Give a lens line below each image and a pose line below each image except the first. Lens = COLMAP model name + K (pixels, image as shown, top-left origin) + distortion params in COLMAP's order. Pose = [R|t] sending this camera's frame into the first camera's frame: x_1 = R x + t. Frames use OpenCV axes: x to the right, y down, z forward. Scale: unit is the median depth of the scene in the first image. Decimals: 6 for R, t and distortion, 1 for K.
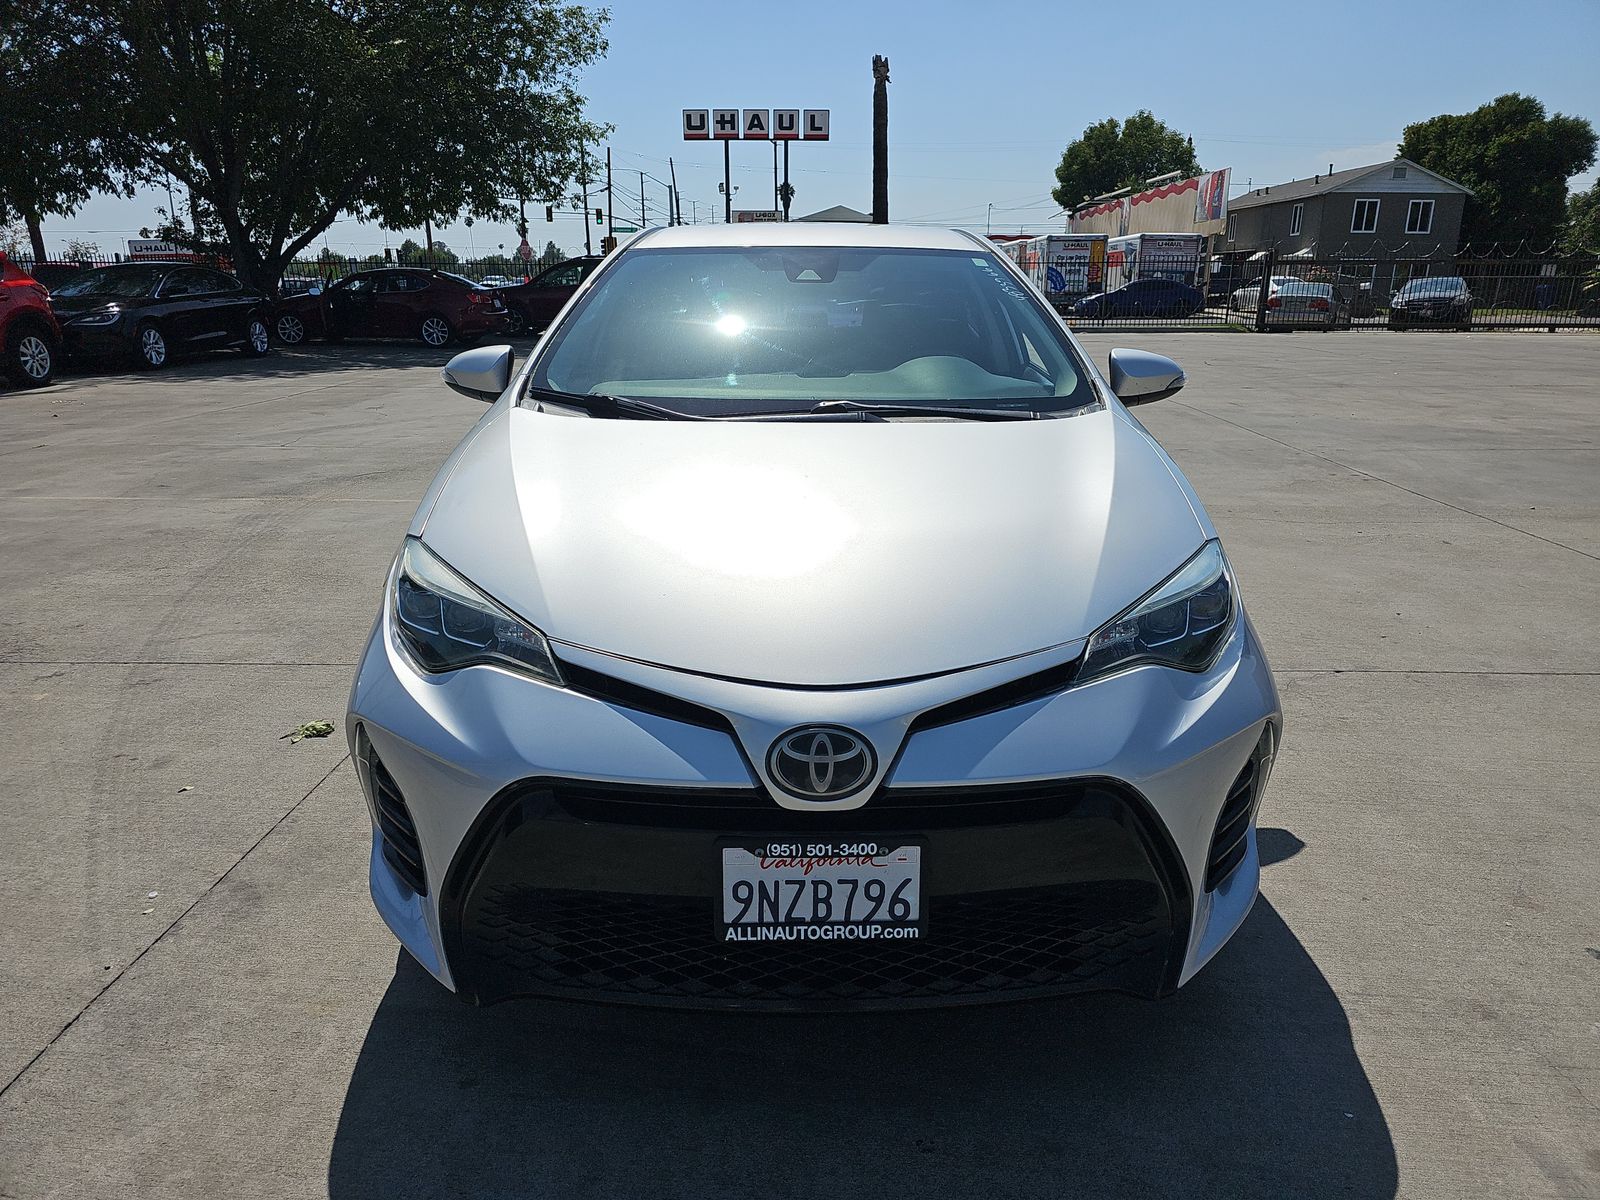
lens RADIAL K [[1082.3, 0, 832.0], [0, 1082.3, 604.8], [0, 0, 1]] dist [0.027495, -0.028782]
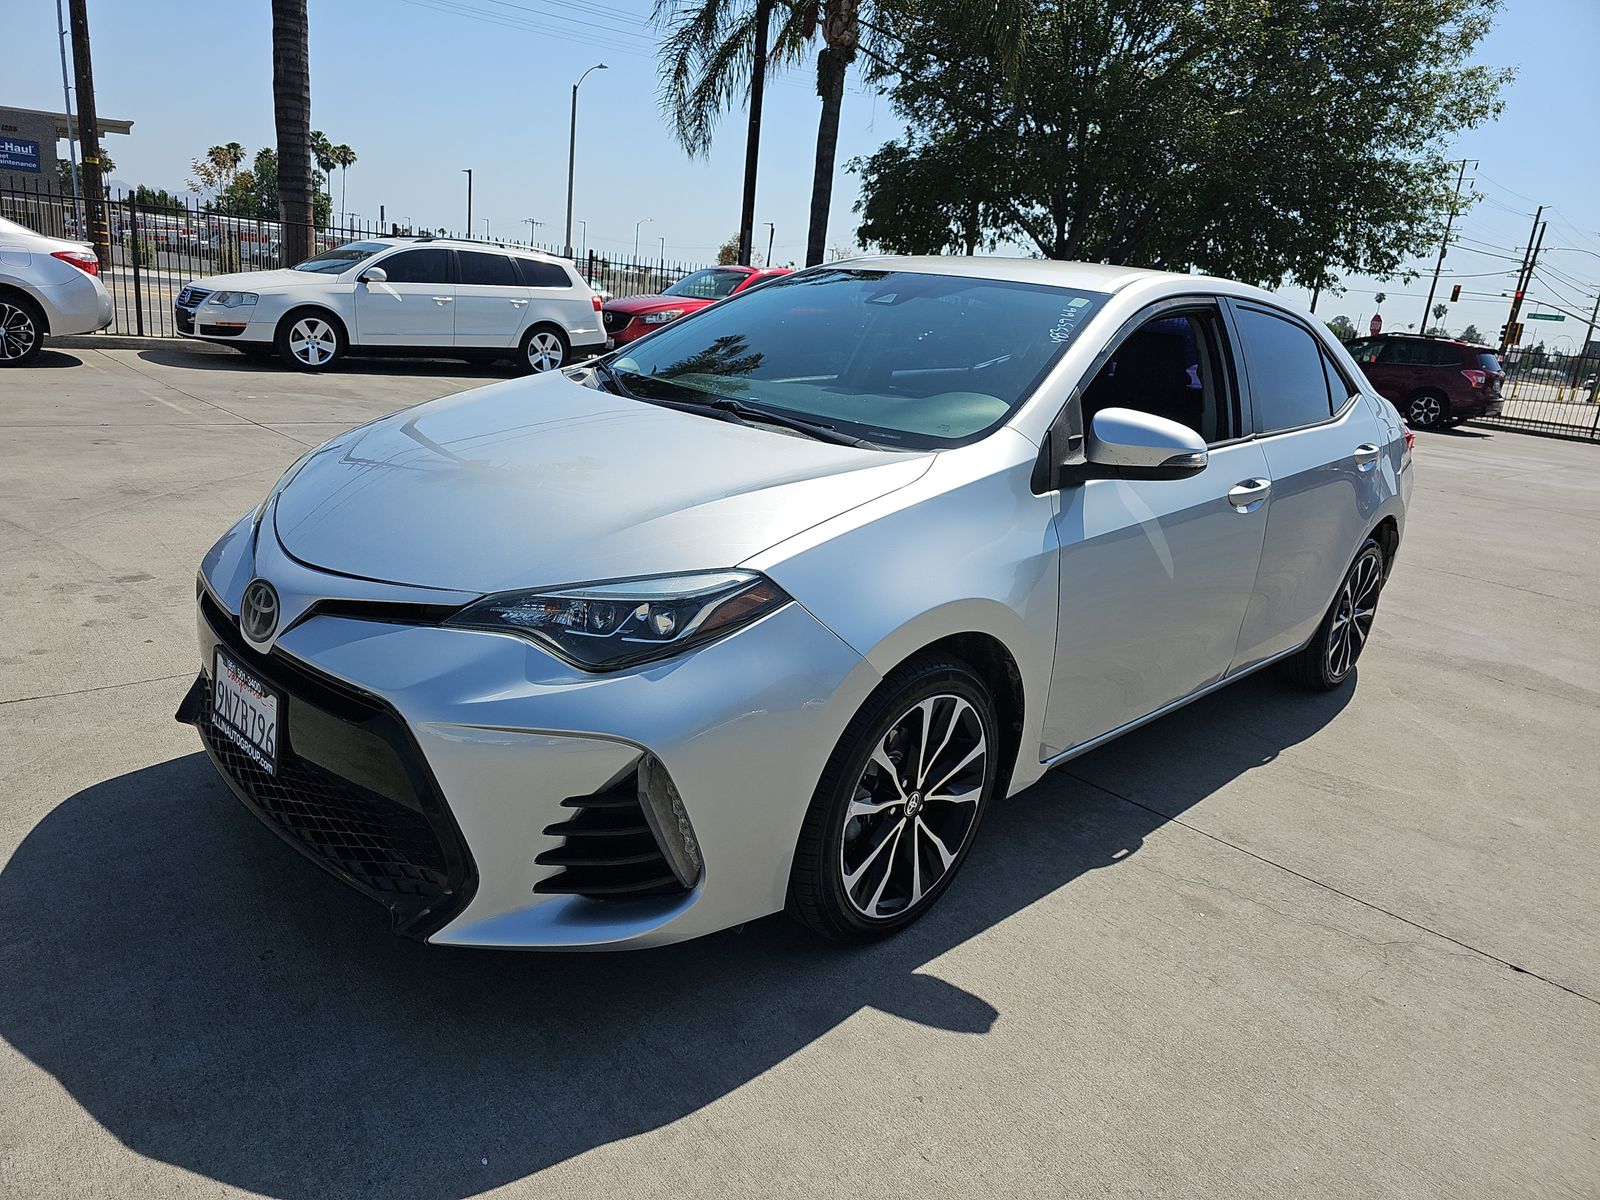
lens RADIAL K [[1082.3, 0, 792.9], [0, 1082.3, 599.6], [0, 0, 1]] dist [0.027495, -0.028782]
pose [[0.690329, 0.255514, -0.676874, 0.096880], [-0.298418, 0.952830, 0.055335, -0.009368], [0.659084, 0.163792, 0.734016, 0.035184]]
